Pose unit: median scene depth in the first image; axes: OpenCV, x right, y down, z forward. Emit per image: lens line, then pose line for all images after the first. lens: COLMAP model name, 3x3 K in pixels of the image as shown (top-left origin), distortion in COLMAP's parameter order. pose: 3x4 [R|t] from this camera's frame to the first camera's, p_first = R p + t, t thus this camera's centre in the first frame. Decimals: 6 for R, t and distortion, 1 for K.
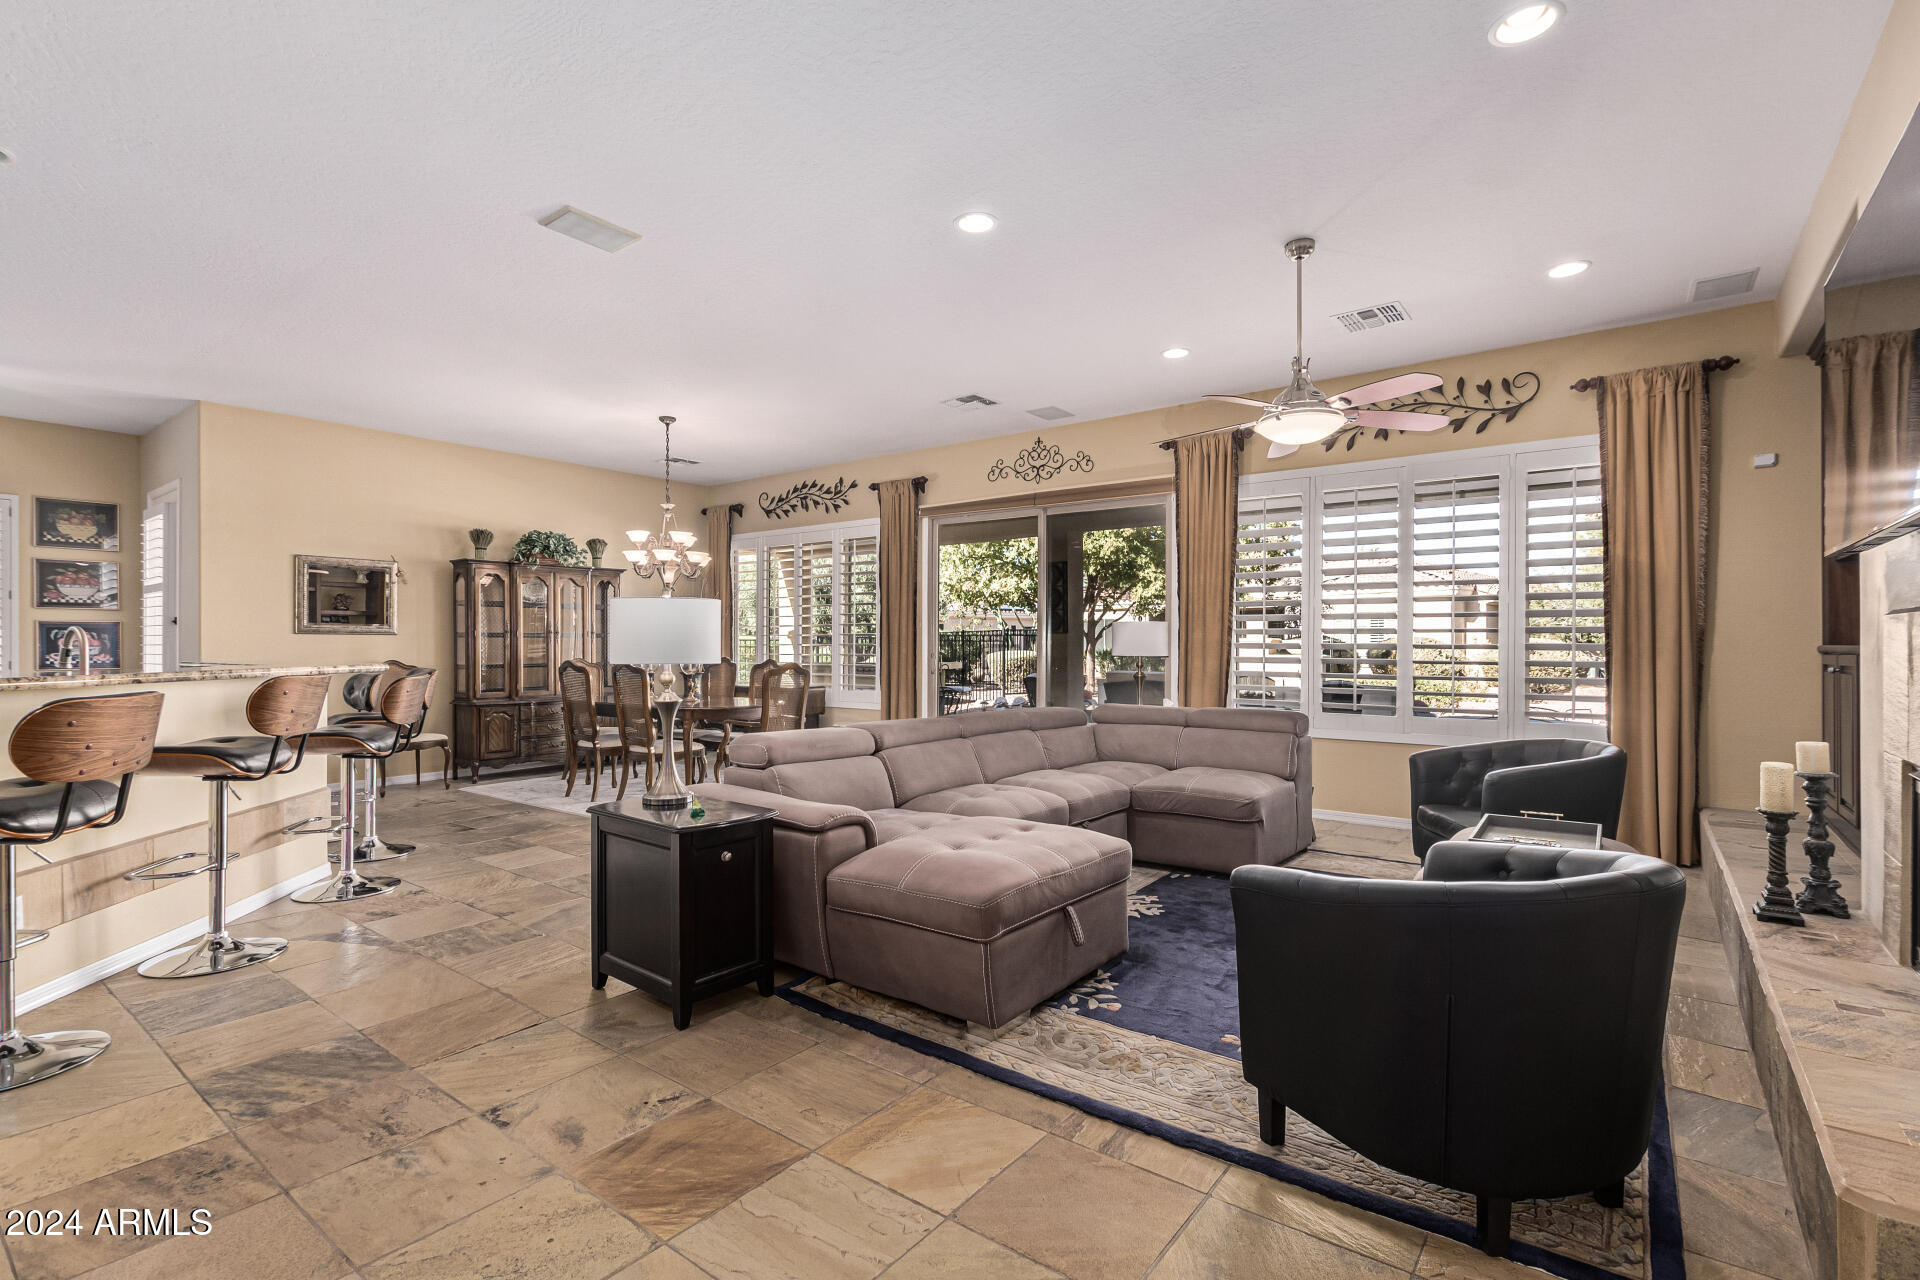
lens RADIAL K [[885.6, 0, 958.5], [0, 885.6, 643.6], [0, 0, 1]] dist [0.004835, -0.001186]
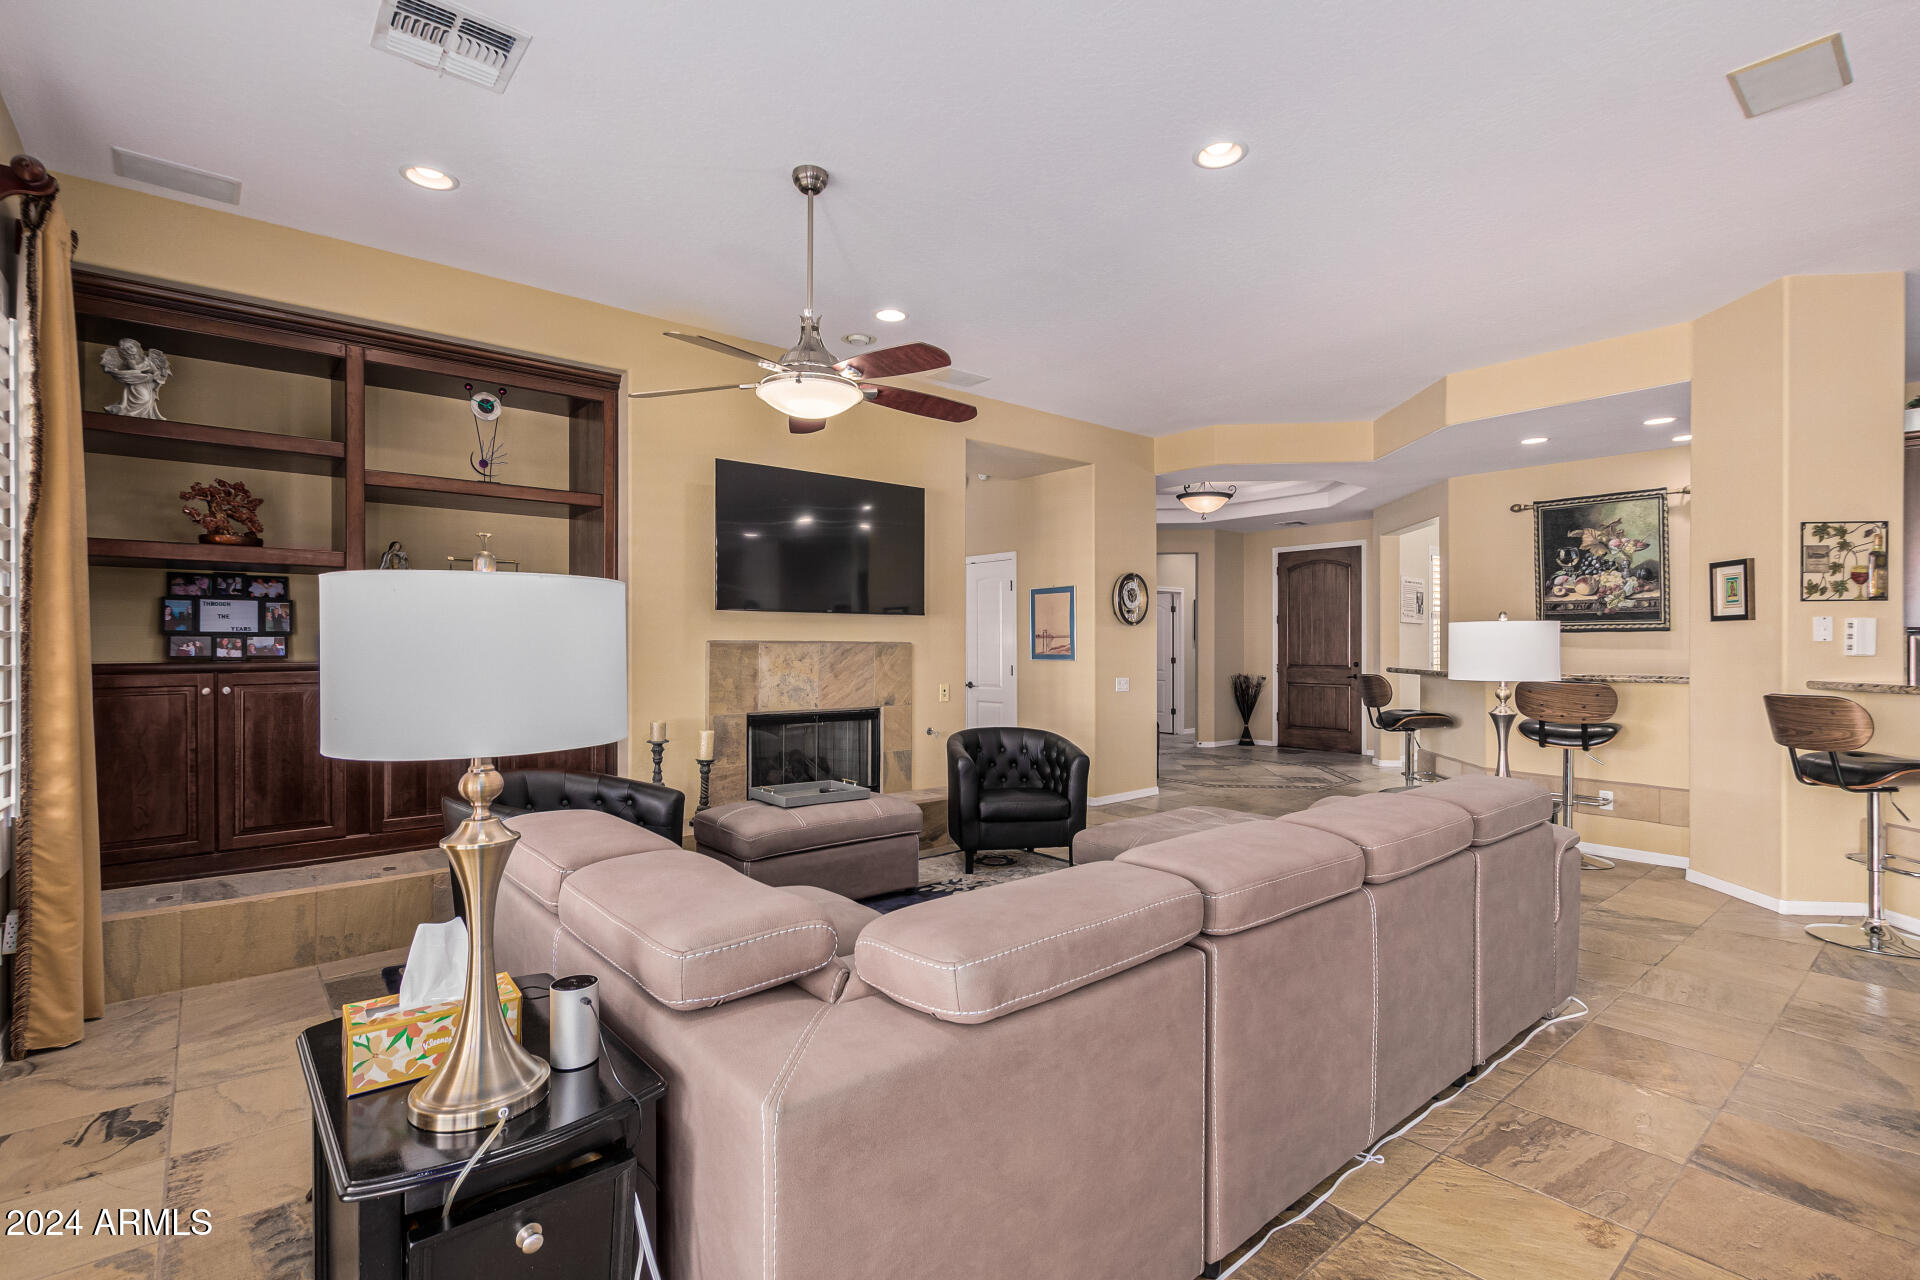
lens RADIAL K [[885.6, 0, 958.5], [0, 885.6, 643.6], [0, 0, 1]] dist [0.004835, -0.001186]
pose [[-0.976687, 0.002324, 0.214657, 0.041889], [0.000991, 0.999980, -0.006317, -0.007153], [-0.214667, -0.005957, -0.976669, 0.955209]]
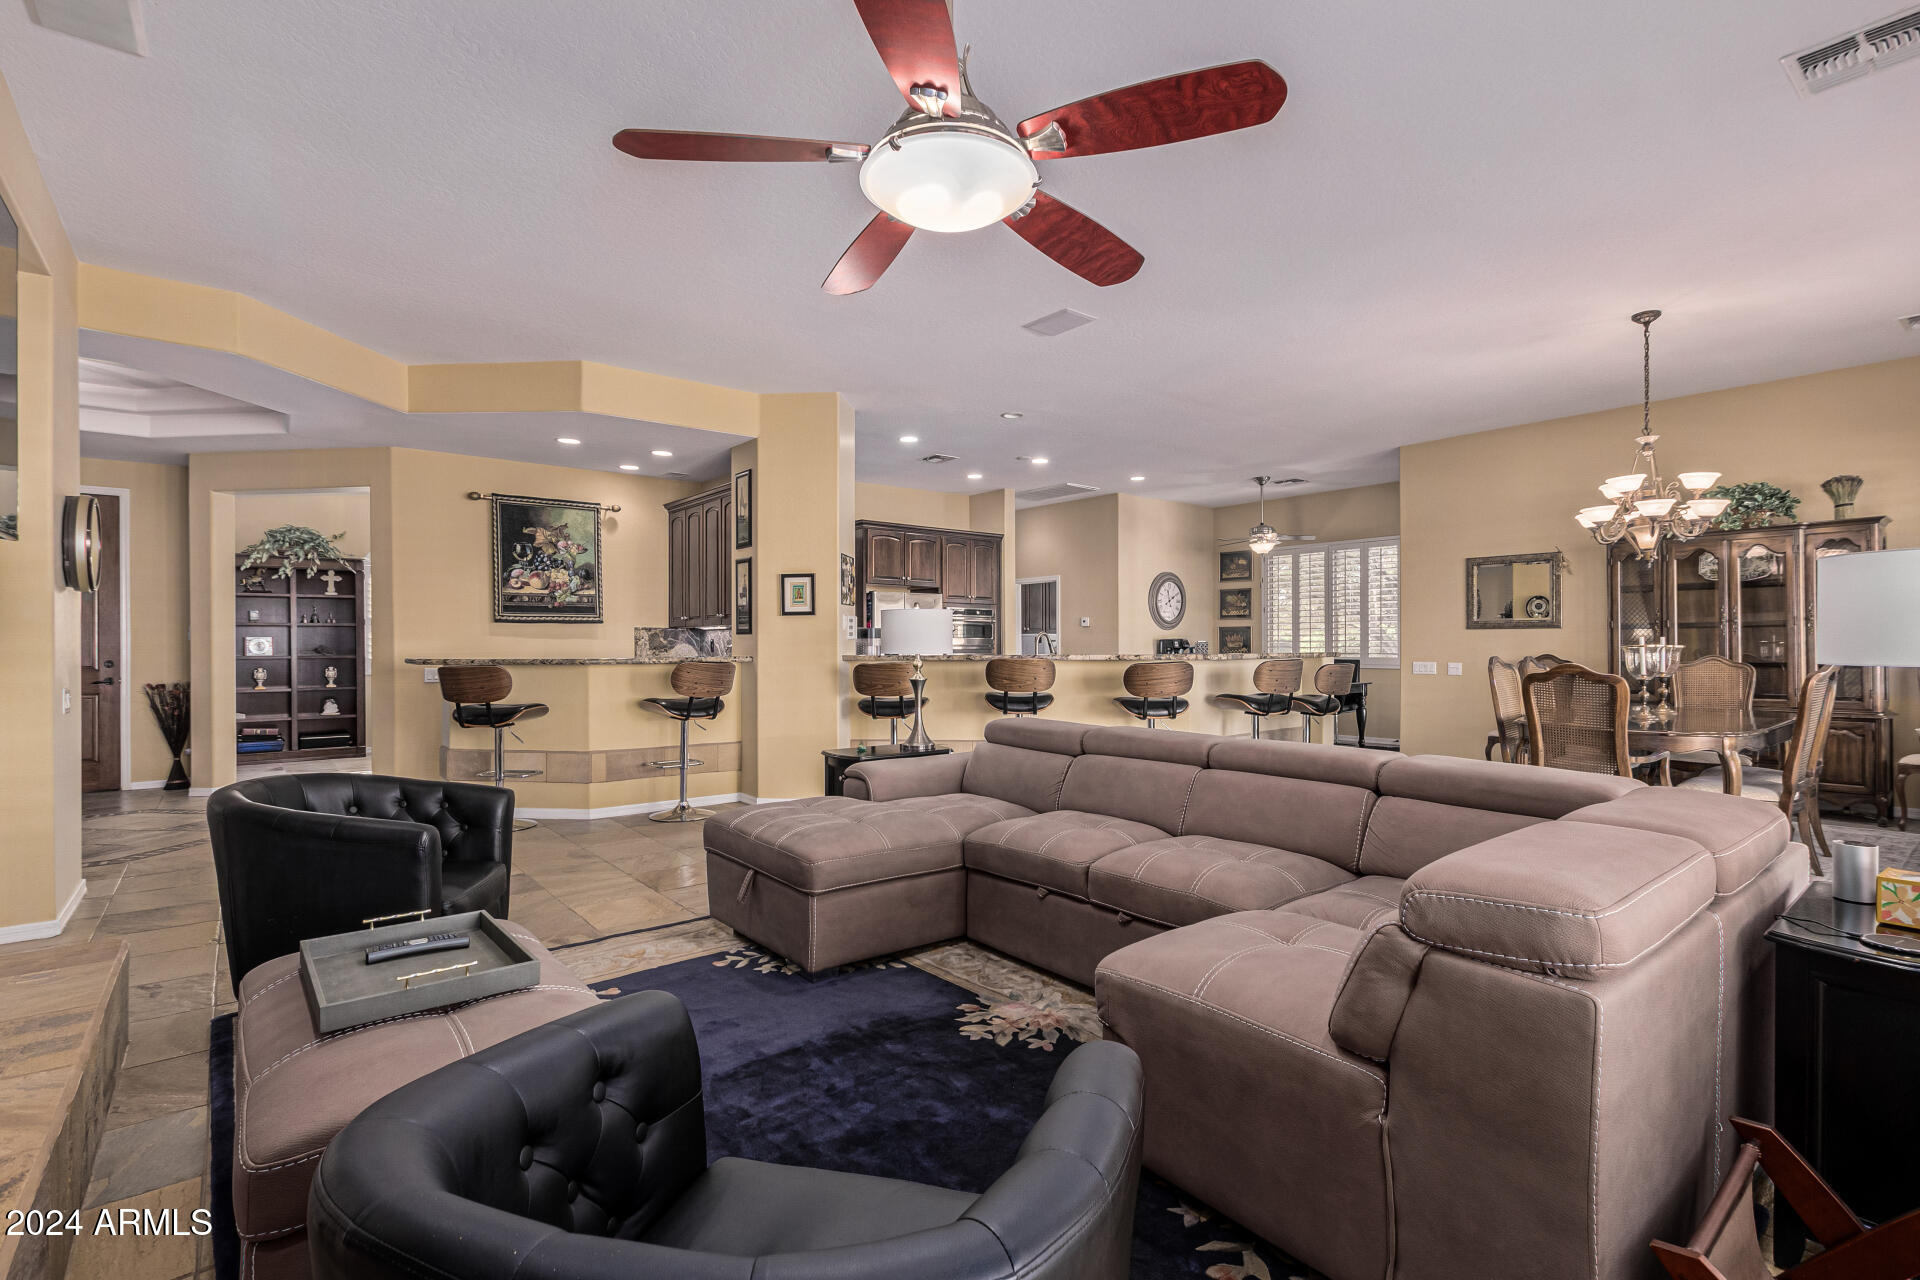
lens RADIAL K [[885.6, 0, 958.5], [0, 885.6, 643.6], [0, 0, 1]] dist [0.004835, -0.001186]
pose [[-0.234194, 0.000633, -0.972190, 0.463986], [0.007421, 0.999972, -0.001136, 0.003505], [0.972162, -0.007481, -0.234192, 0.605800]]
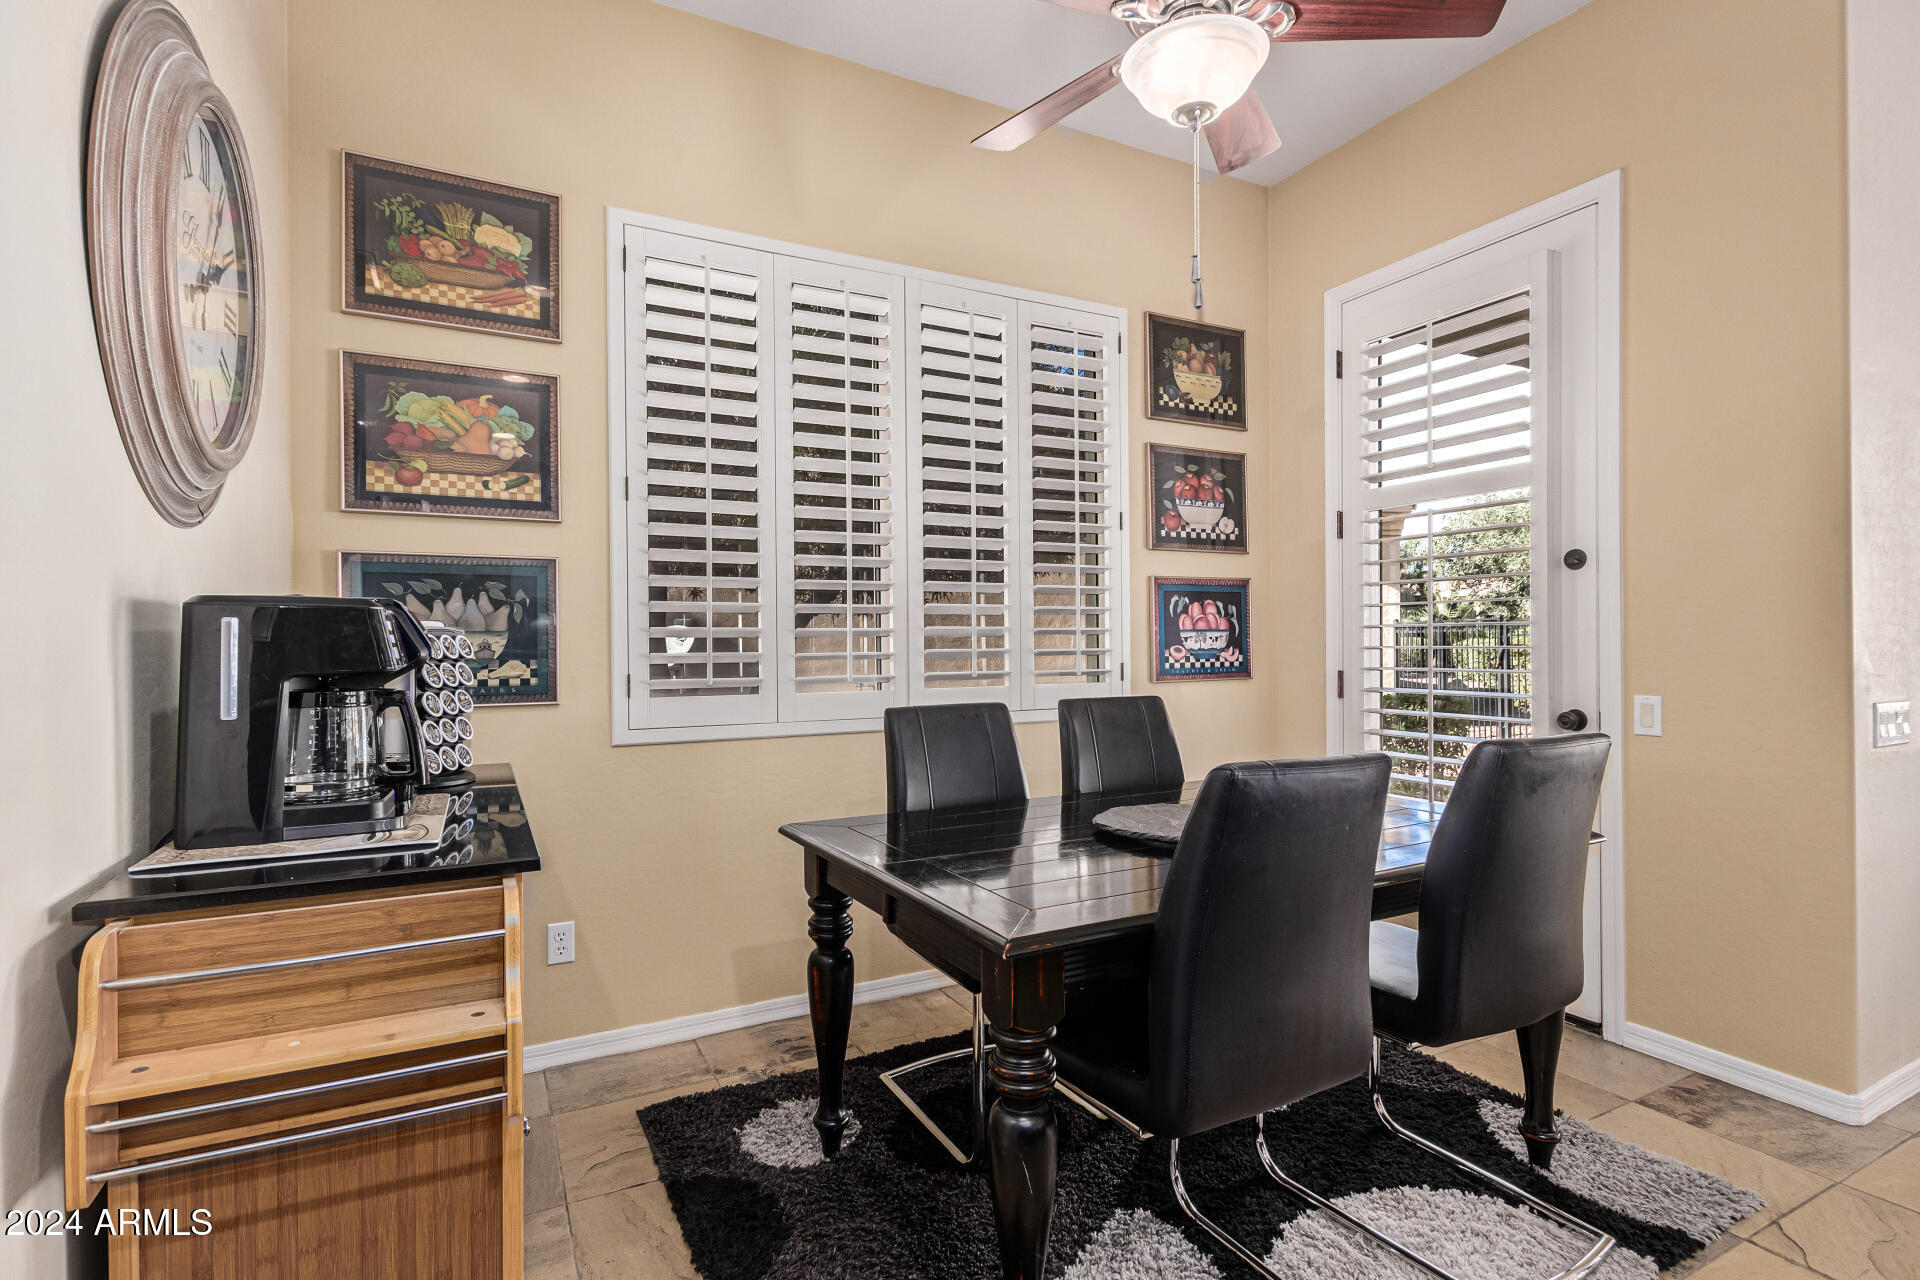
lens RADIAL K [[934.6, 0, 956.8], [0, 934.6, 648.9], [0, 0, 1]] dist [0.001975, -0.000261]
pose [[0.904743, -0.000836, -0.425956, -0.888616], [0.007457, 0.999876, 0.013877, 0.004915], [0.425892, -0.015731, 0.904637, 0.490764]]
